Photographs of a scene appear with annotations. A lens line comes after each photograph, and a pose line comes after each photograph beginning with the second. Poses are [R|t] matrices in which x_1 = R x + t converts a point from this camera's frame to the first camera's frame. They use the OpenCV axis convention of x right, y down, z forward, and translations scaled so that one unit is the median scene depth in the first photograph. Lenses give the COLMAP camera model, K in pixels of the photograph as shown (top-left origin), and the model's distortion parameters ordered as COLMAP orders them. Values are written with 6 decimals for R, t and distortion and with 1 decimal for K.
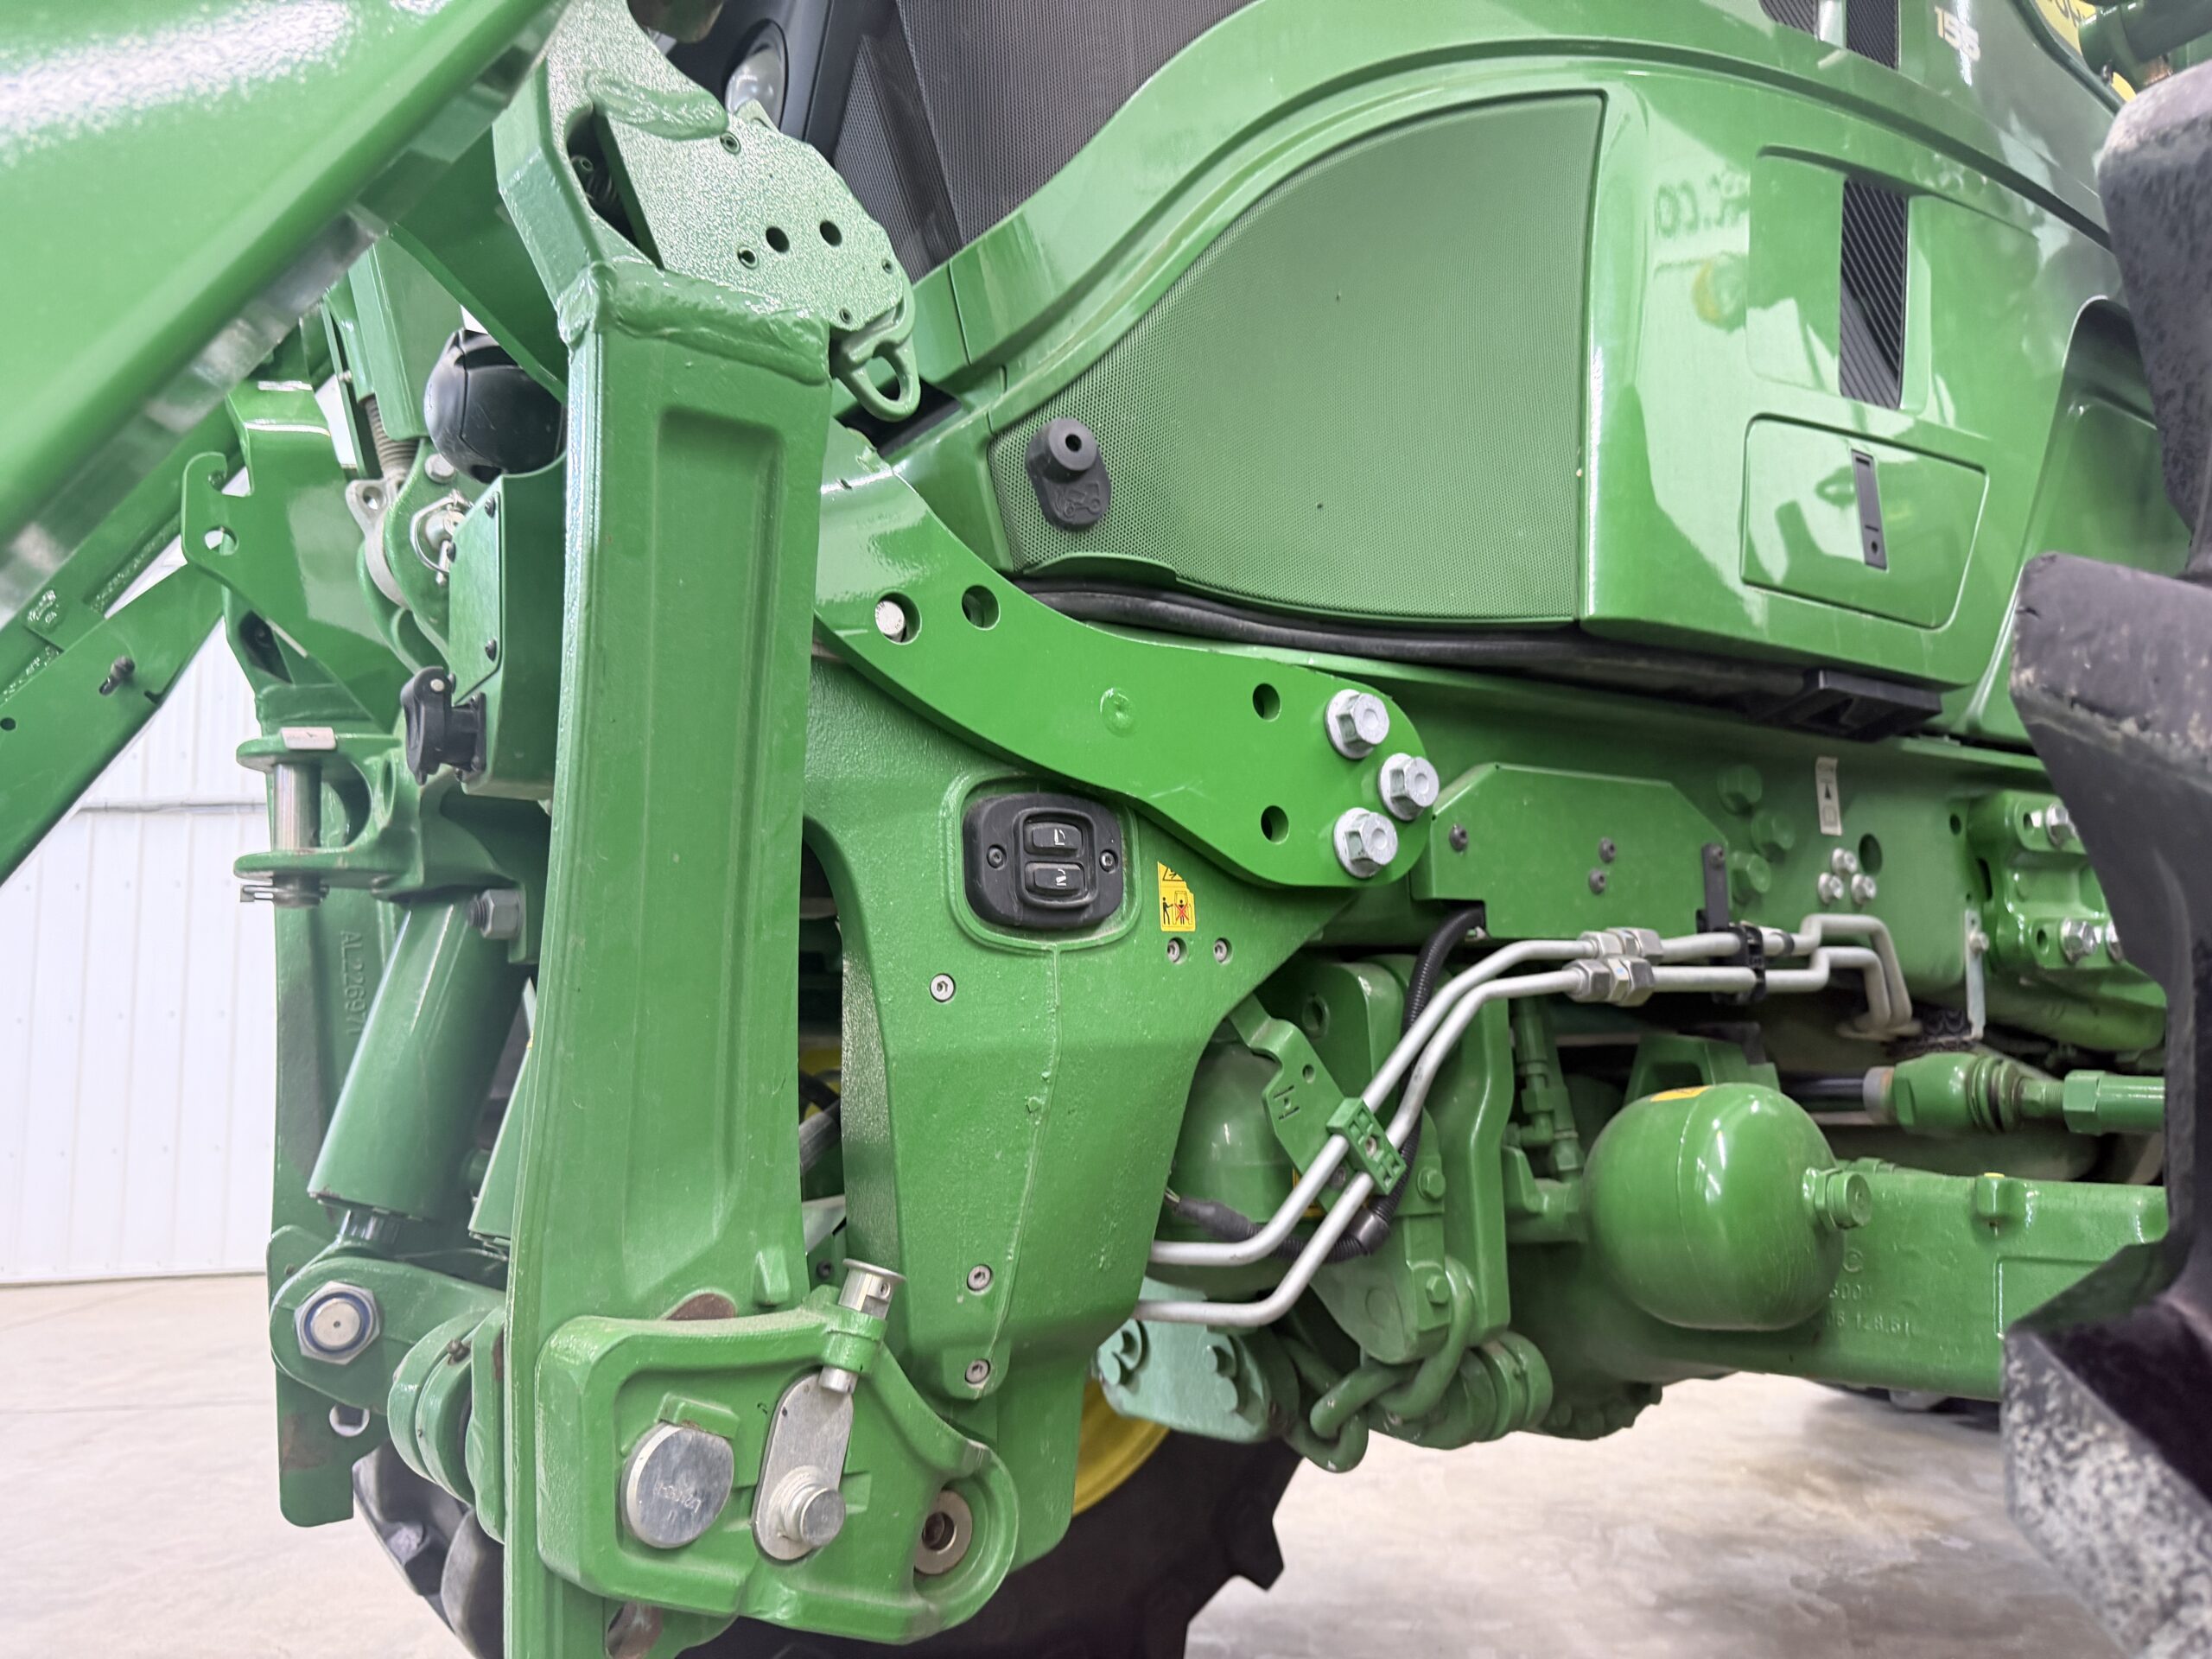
lens RADIAL K [[1581.9, 0, 1106.0], [0, 1581.9, 829.5], [0, 0, 1]] dist [0.005823, -0.005467]
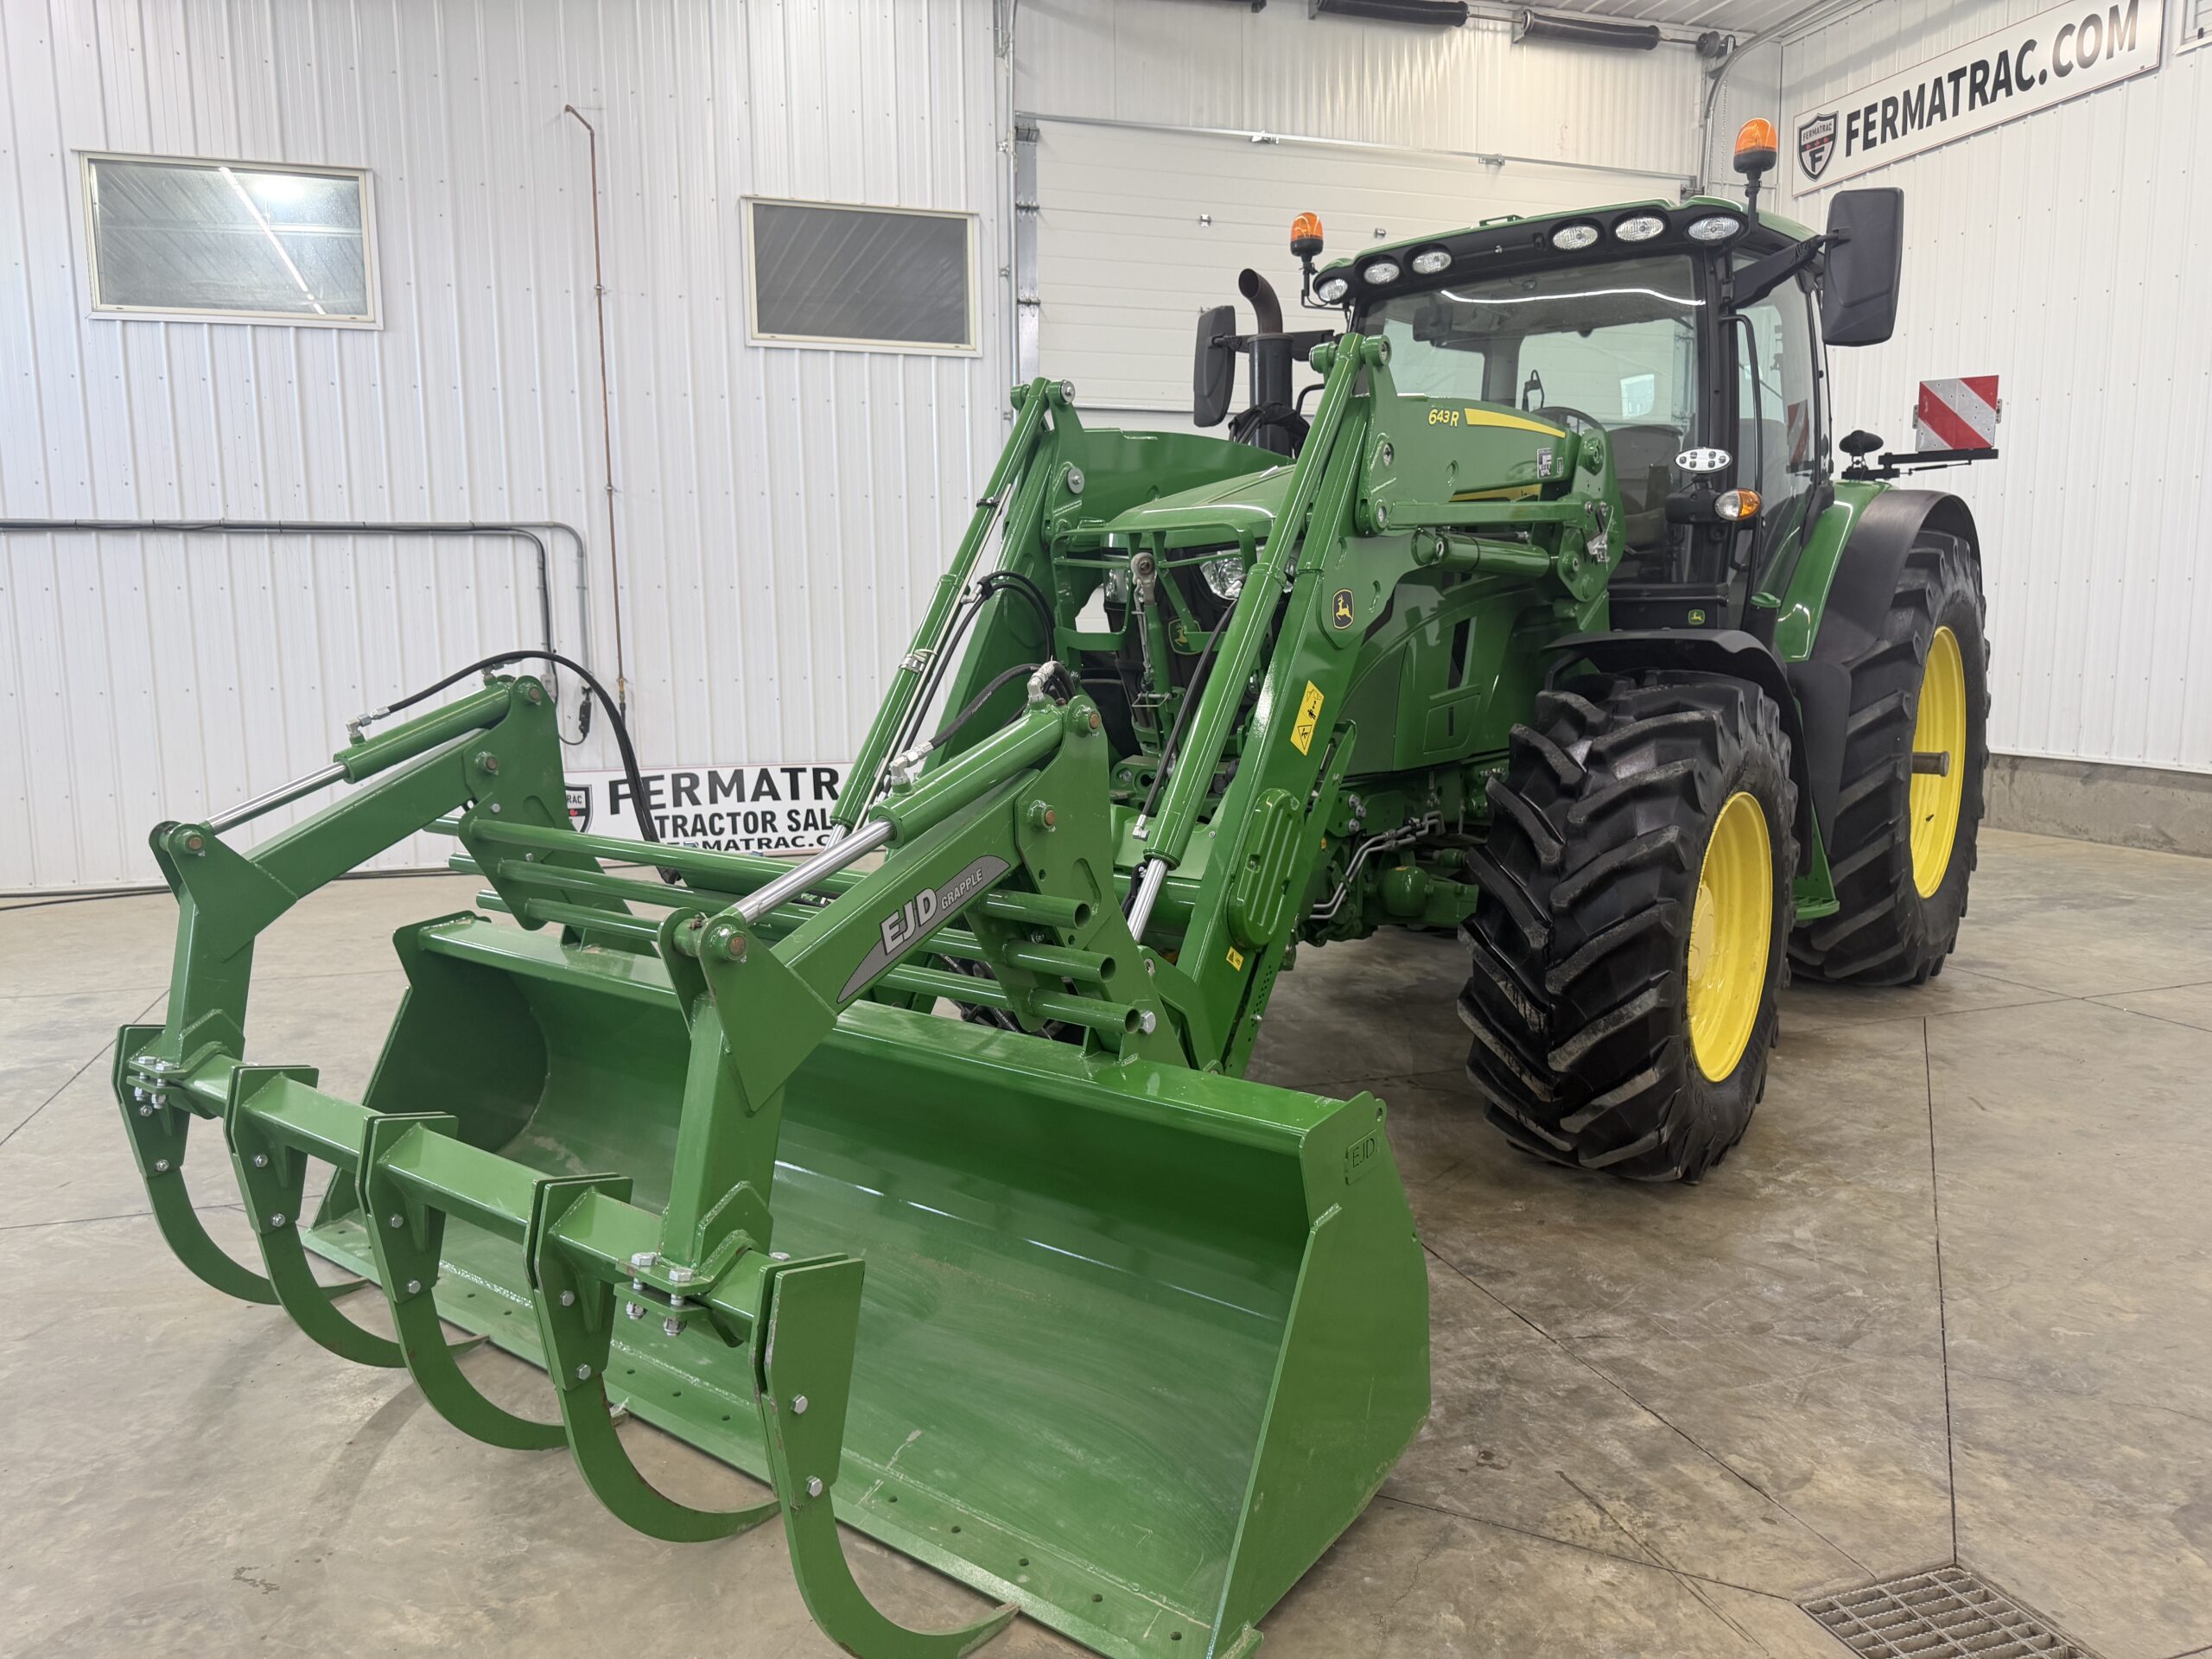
lens RADIAL K [[1581.9, 0, 1106.0], [0, 1581.9, 829.5], [0, 0, 1]] dist [0.005823, -0.005467]
pose [[0.961770, -0.019685, 0.273151, -1.255280], [-0.055018, 0.963190, 0.263133, -0.804899], [-0.268276, -0.268102, 0.925283, -2.198230]]
